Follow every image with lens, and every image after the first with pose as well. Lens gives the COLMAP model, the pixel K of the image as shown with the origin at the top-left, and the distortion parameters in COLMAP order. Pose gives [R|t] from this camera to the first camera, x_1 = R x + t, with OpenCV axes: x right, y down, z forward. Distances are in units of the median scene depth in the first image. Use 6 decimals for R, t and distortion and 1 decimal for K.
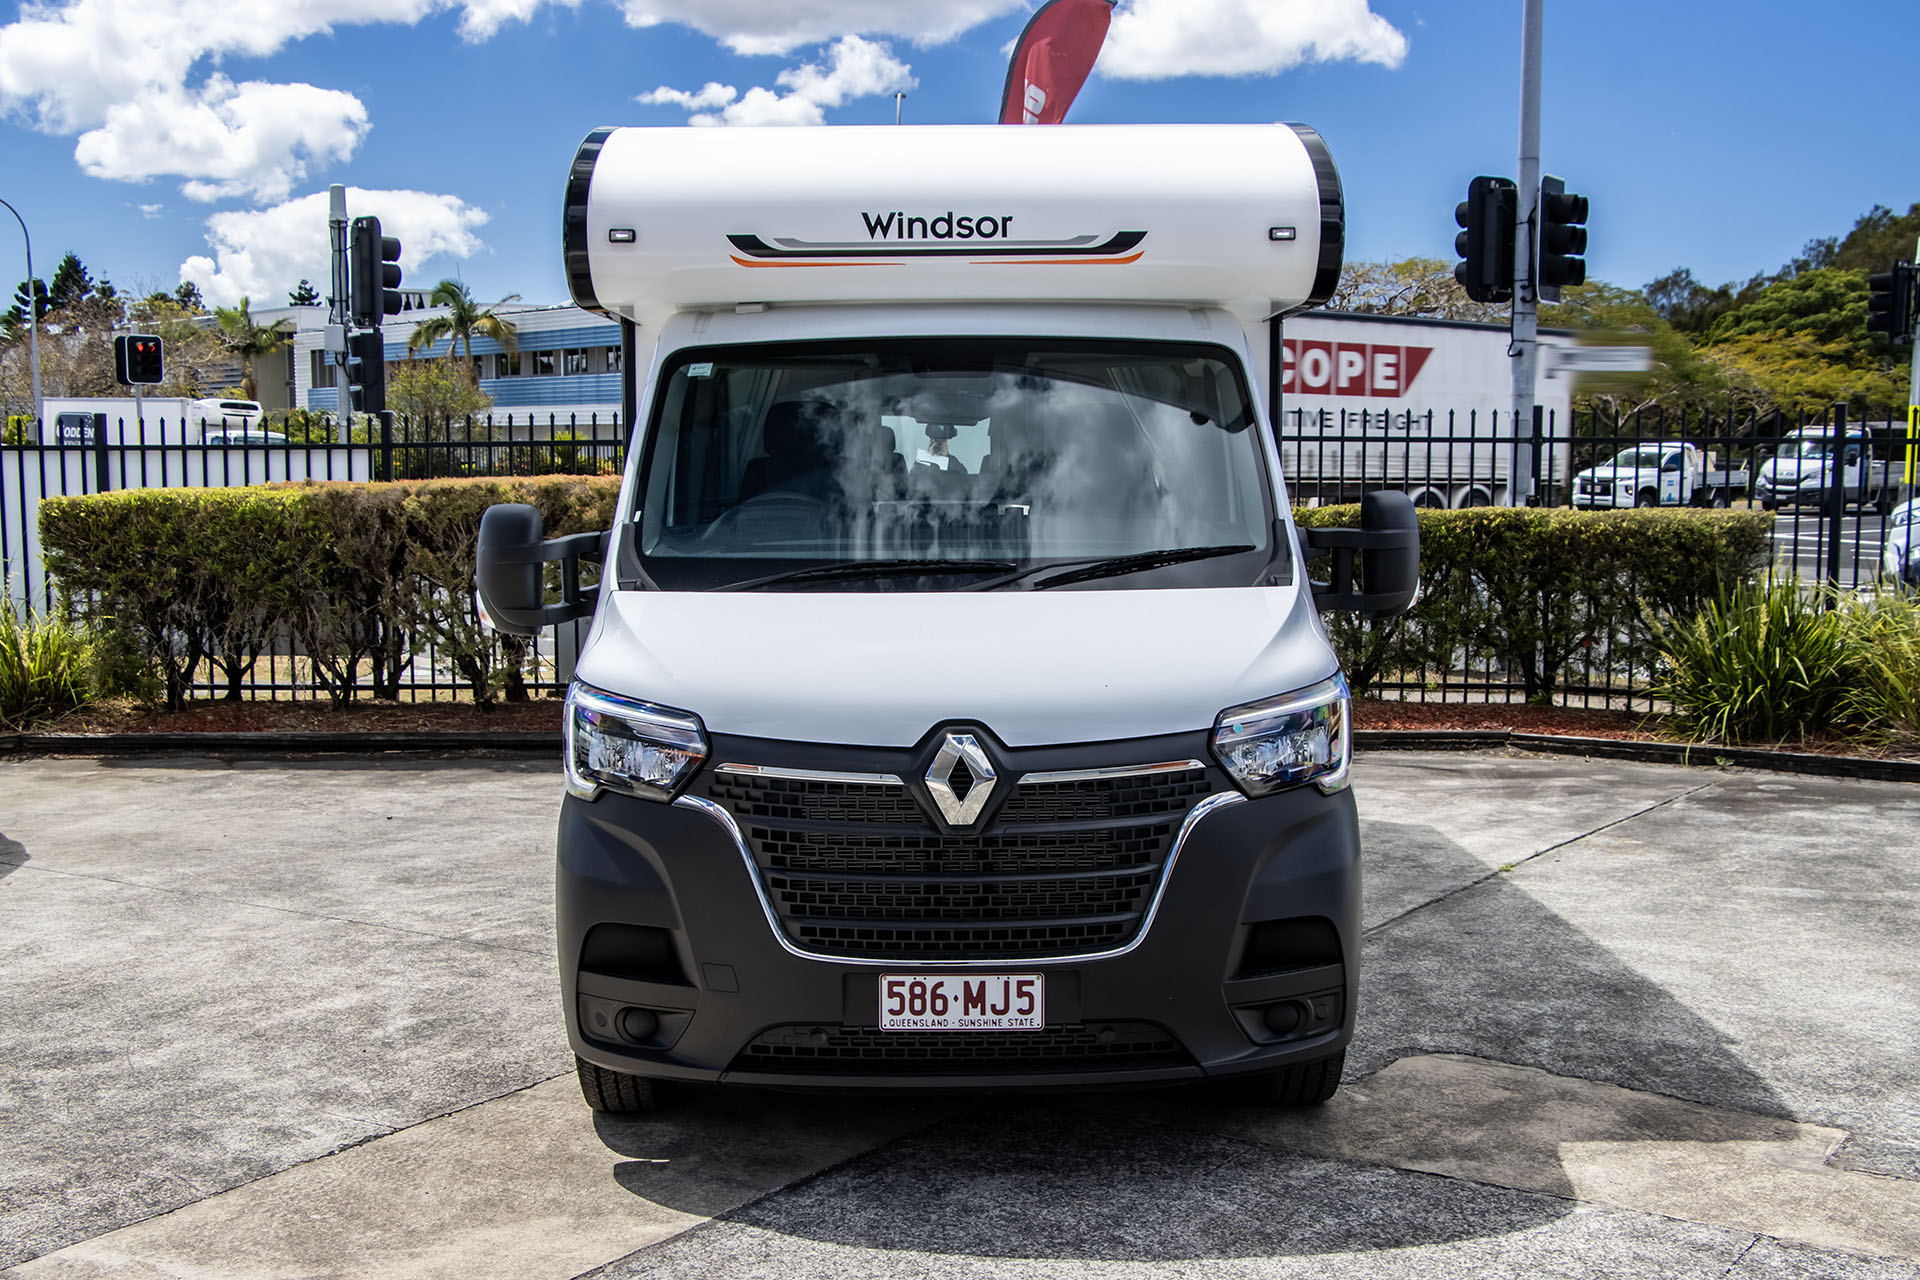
lens RADIAL K [[2129.5, 0, 979.4], [0, 2129.5, 646.2], [0, 0, 1]] dist [-0.030107, 0.000000]
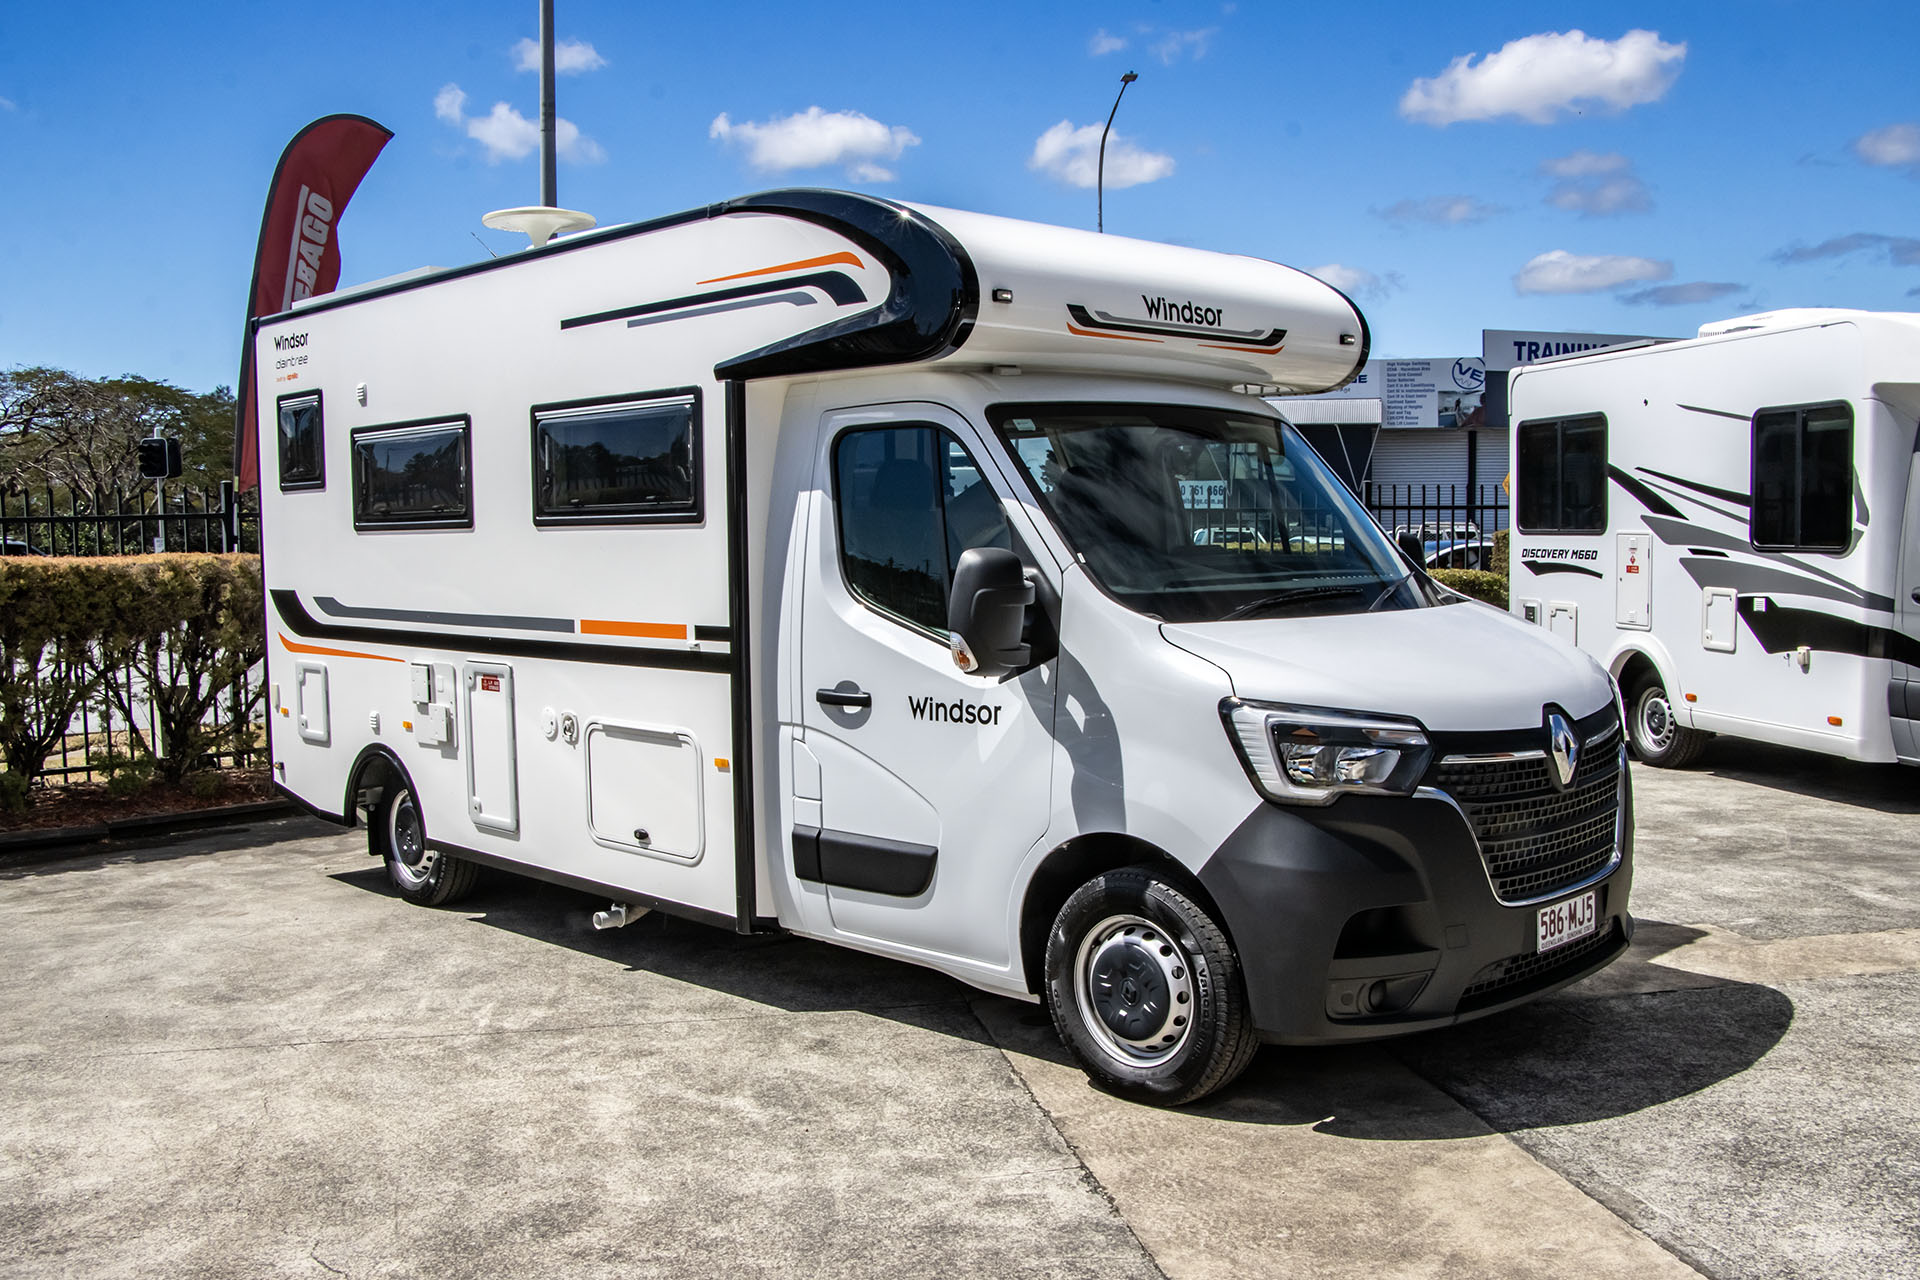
lens RADIAL K [[1746.6, 0, 970.0], [0, 1746.6, 627.9], [0, 0, 1]] dist [-0.092560, 0.000000]
pose [[0.715196, -0.043321, 0.697580, -0.863684], [0.071640, 0.997364, -0.011511, -0.020416], [-0.695243, 0.058207, 0.716414, 0.433086]]
